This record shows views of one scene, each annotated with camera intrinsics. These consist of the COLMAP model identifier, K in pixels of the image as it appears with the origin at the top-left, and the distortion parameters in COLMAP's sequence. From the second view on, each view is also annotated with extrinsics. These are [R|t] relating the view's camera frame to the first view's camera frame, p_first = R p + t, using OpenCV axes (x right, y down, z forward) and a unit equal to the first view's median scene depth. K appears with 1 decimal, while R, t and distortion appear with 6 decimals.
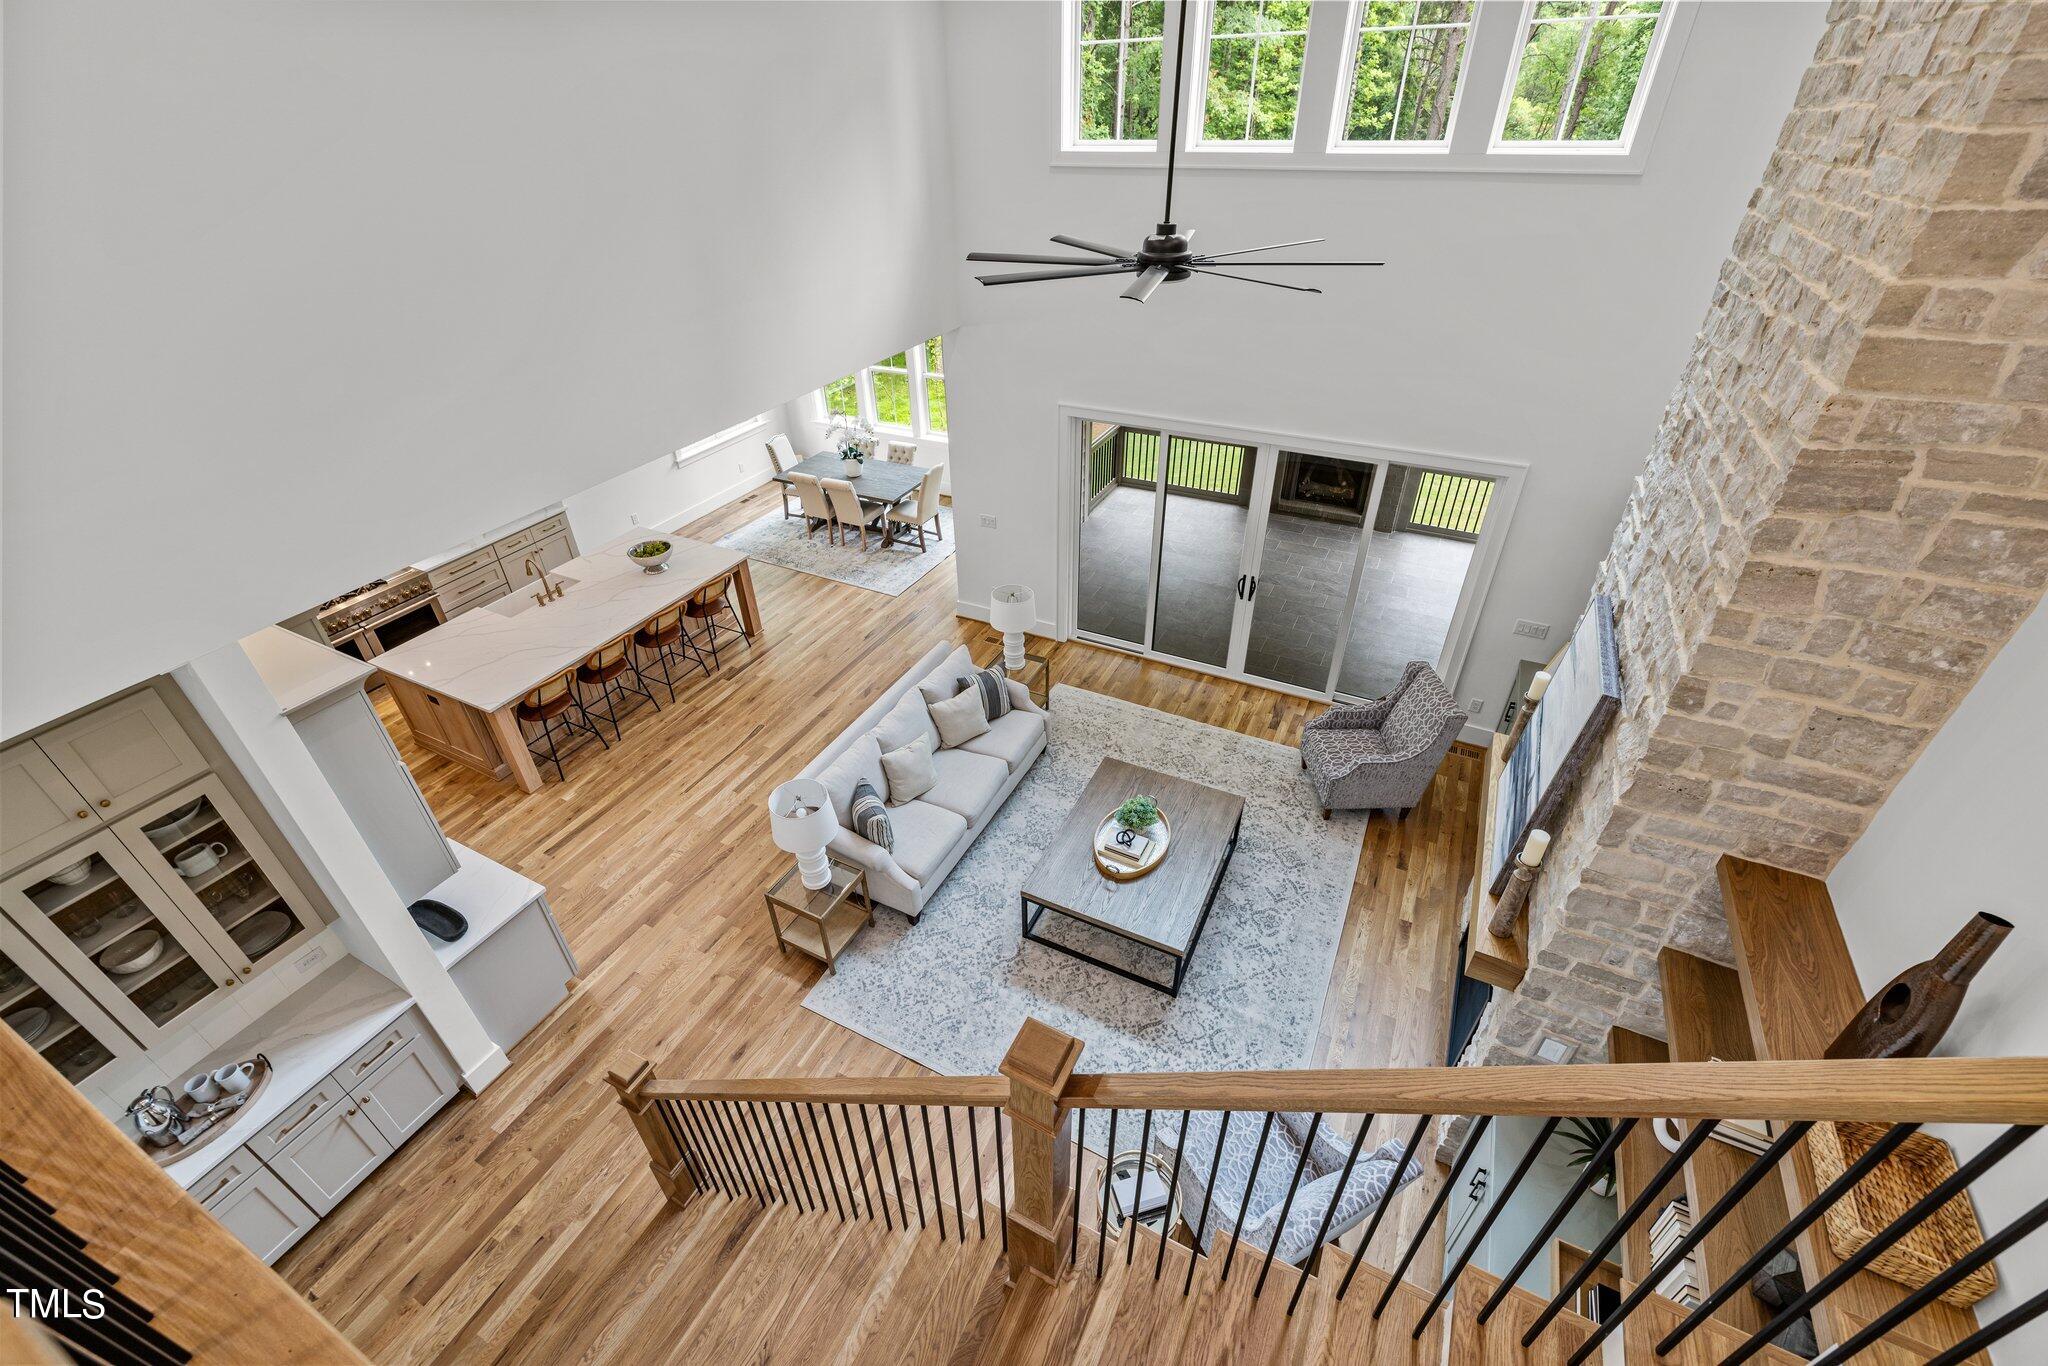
lens RADIAL K [[865.8, 0, 1002.9], [0, 865.8, 670.8], [0, 0, 1]] dist [0.001839, 0.000005]
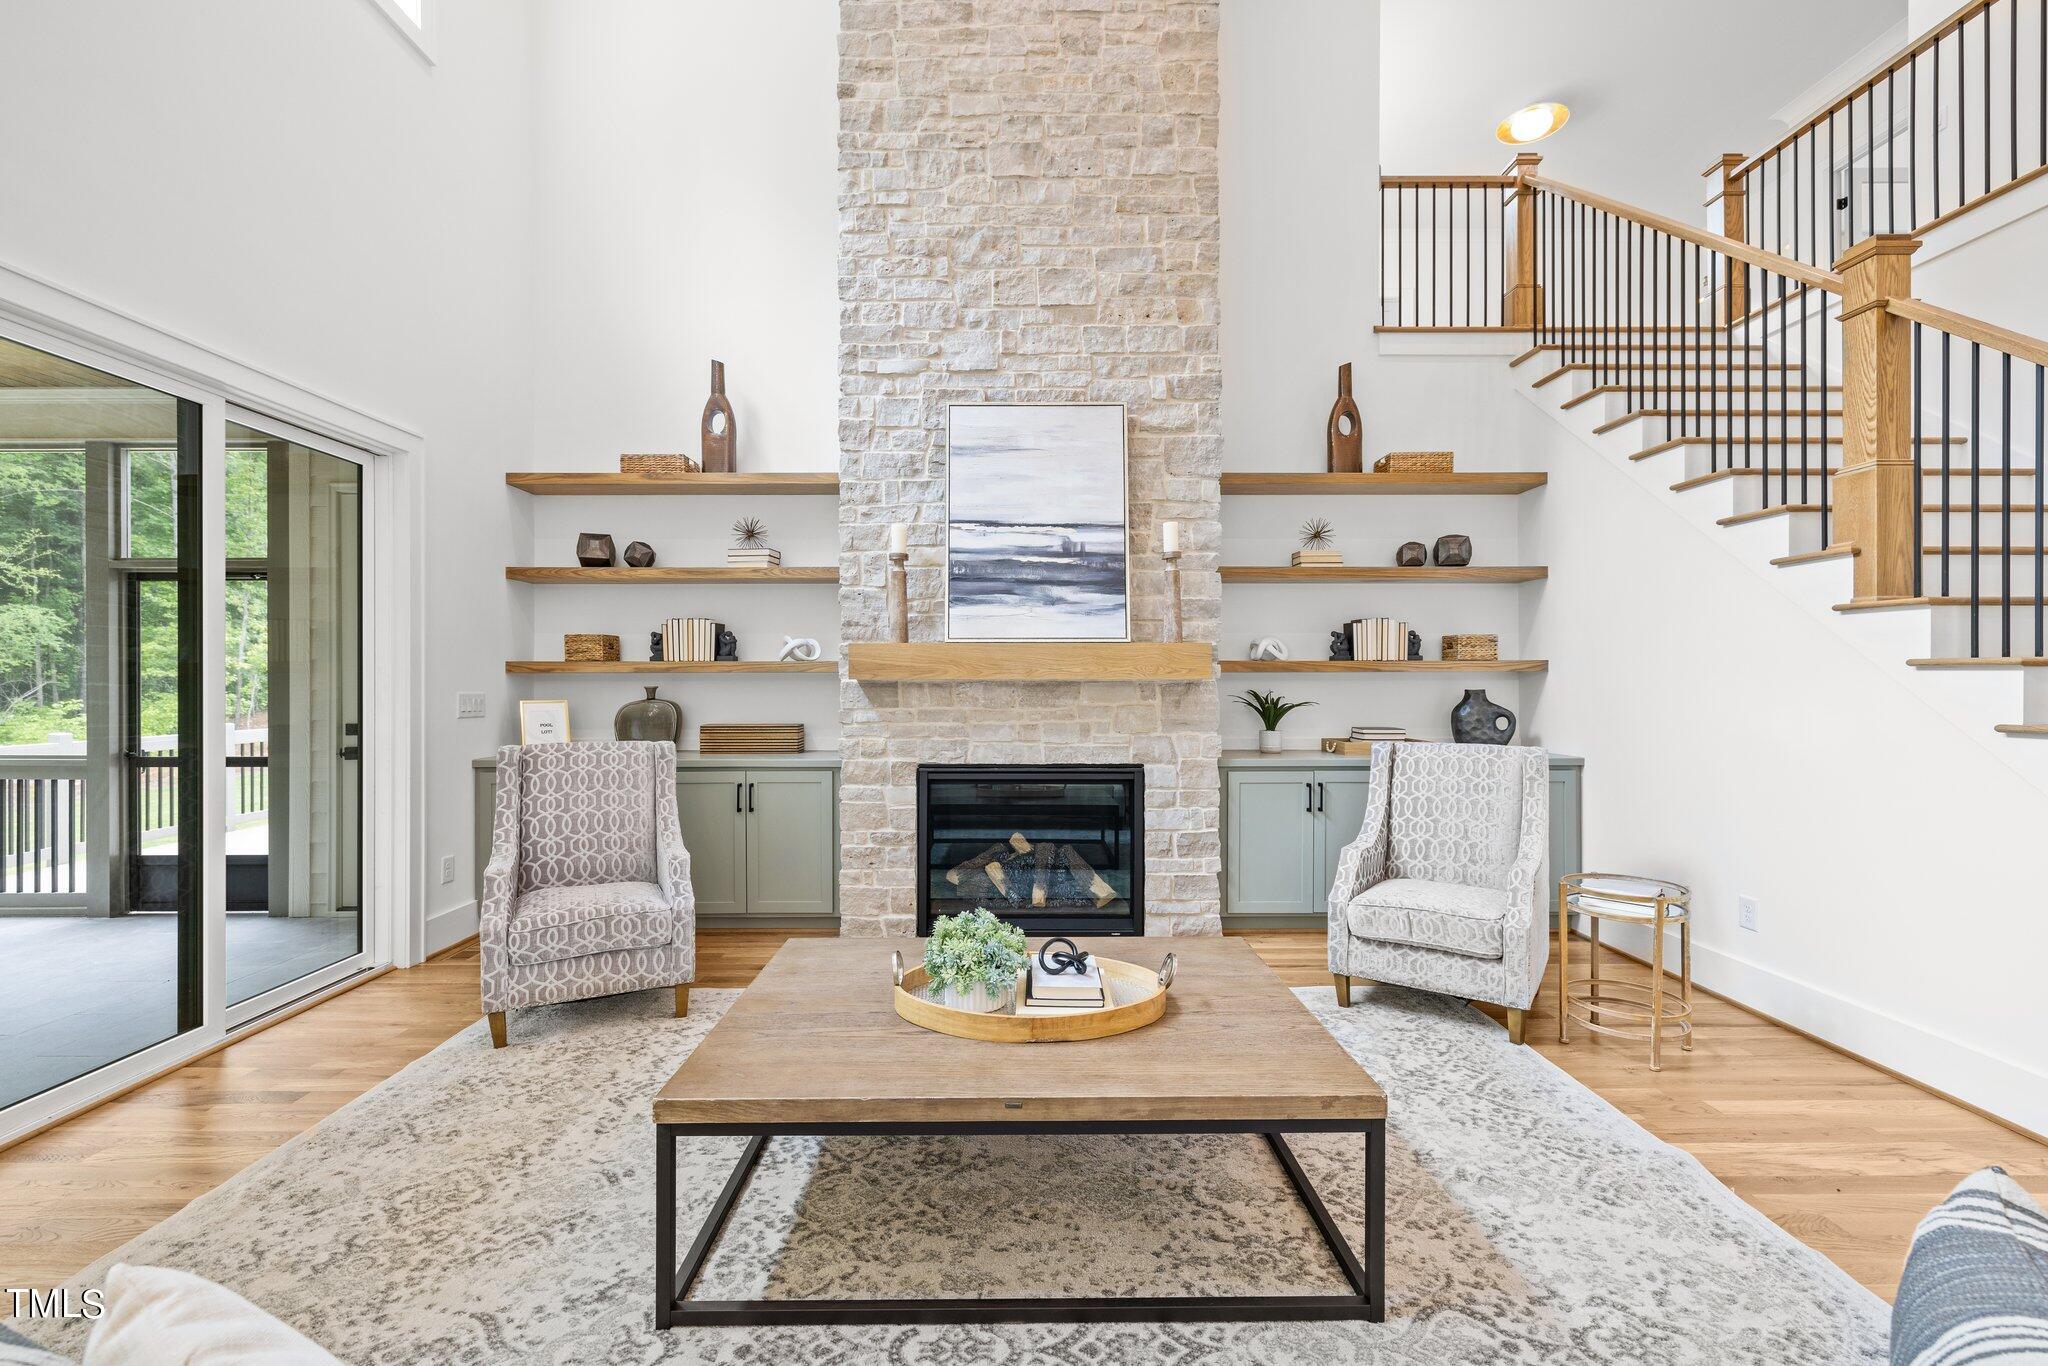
lens RADIAL K [[865.8, 0, 1016.1], [0, 865.8, 681.3], [0, 0, 1]] dist [0.001839, 0.000005]
pose [[-0.466280, 0.026140, 0.884251, -0.191790], [0.510594, 0.824214, 0.244879, -0.016153], [-0.722411, 0.565675, -0.397661, 1.095915]]
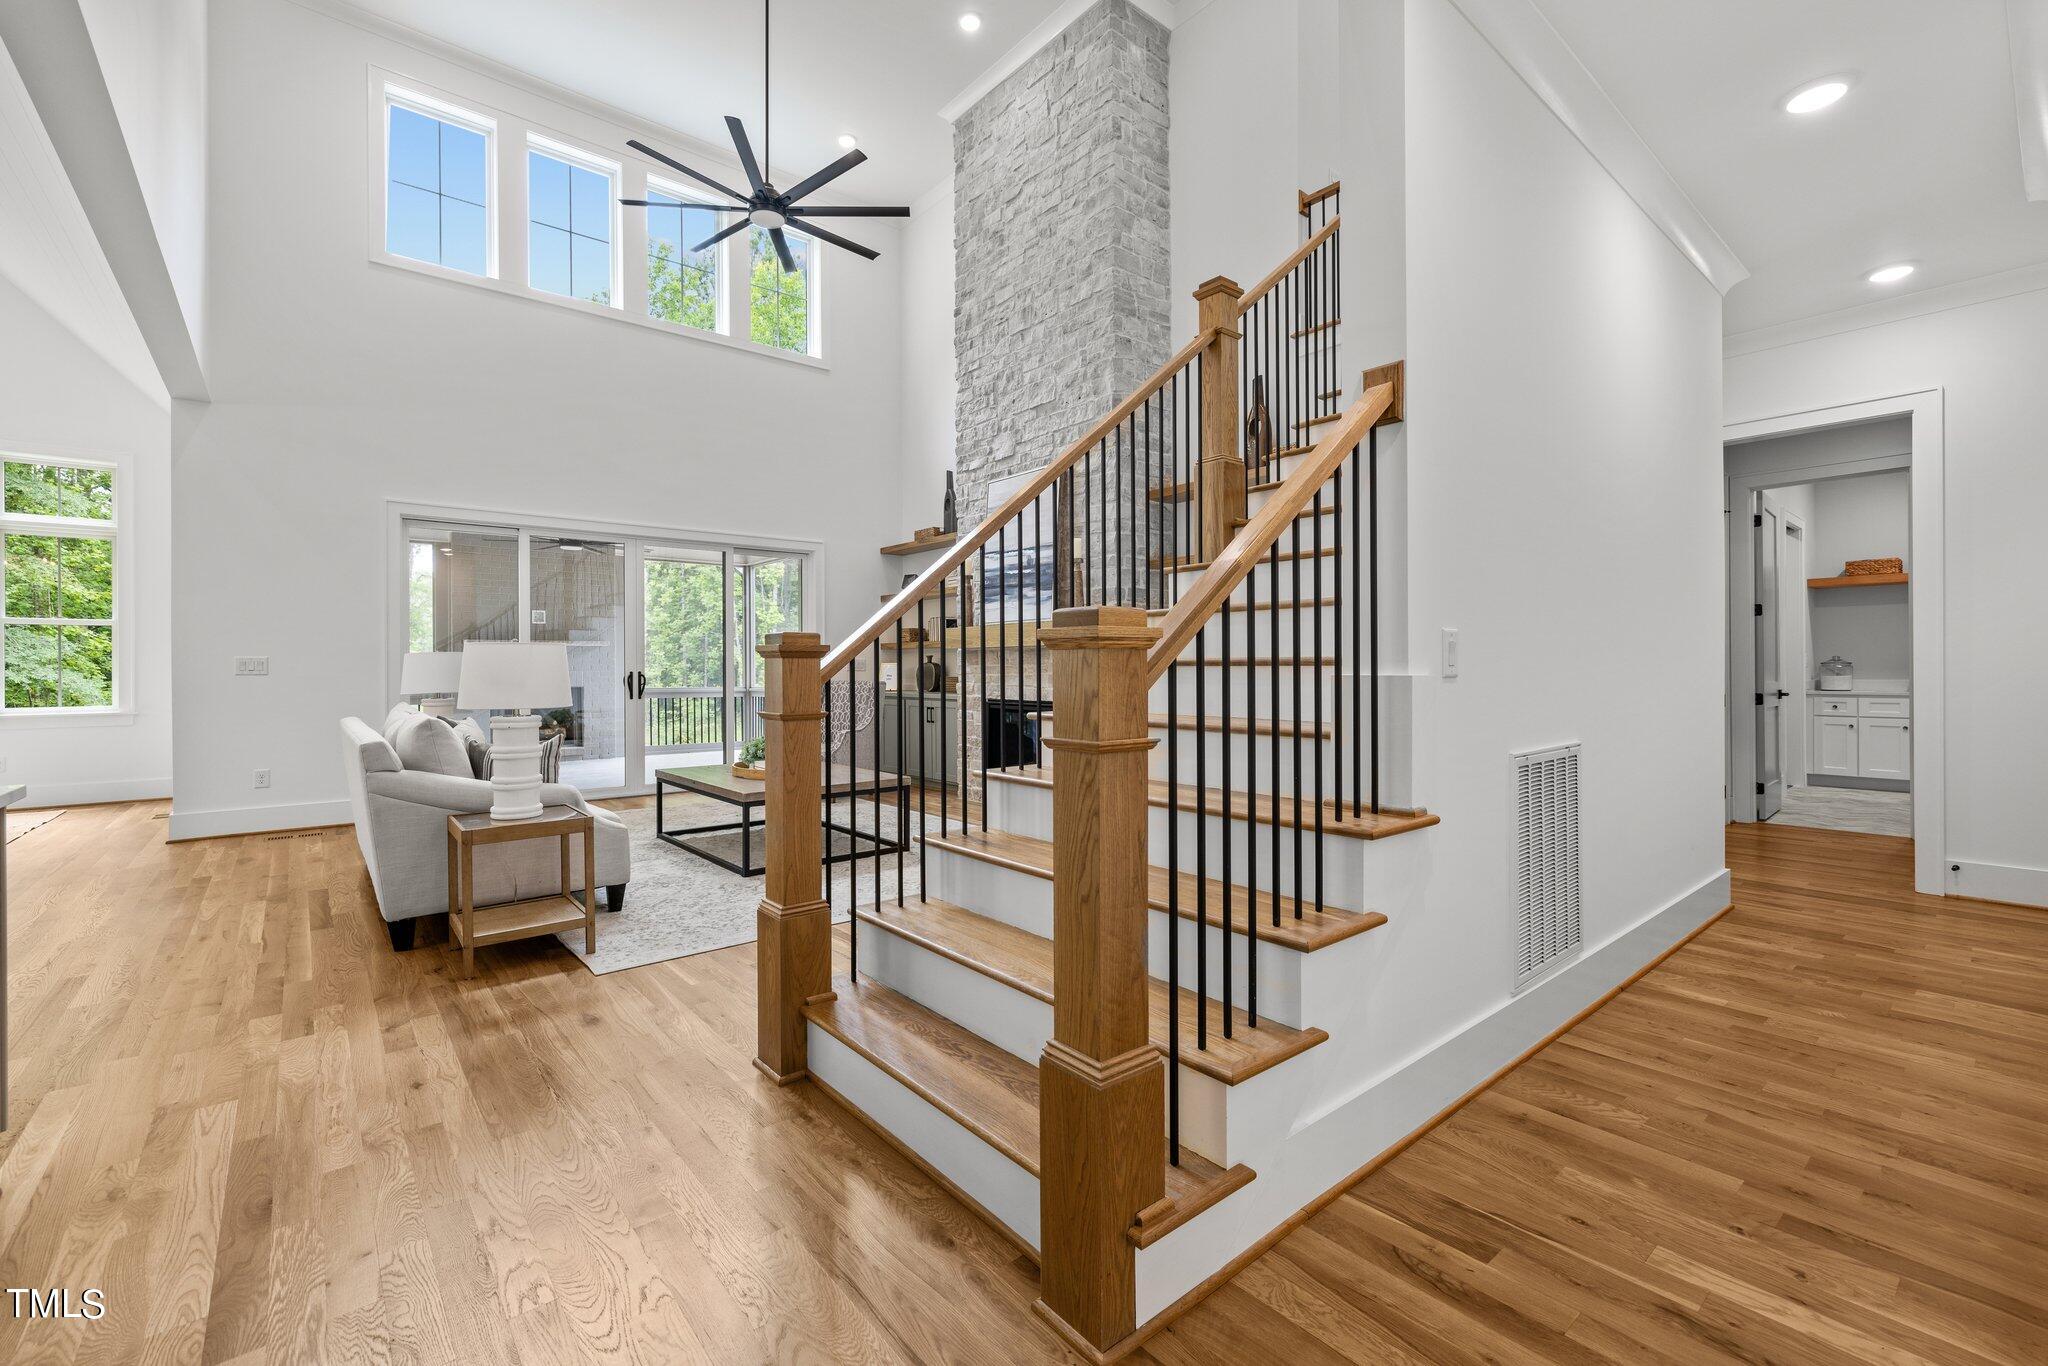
lens RADIAL K [[865.8, 0, 1008.7], [0, 865.8, 672.2], [0, 0, 1]] dist [0.001839, 0.000005]
pose [[0.396579, 0.018341, 0.917817, -0.637599], [0.514923, 0.823262, -0.238944, 0.475074], [-0.759986, 0.567366, 0.317044, 0.446900]]
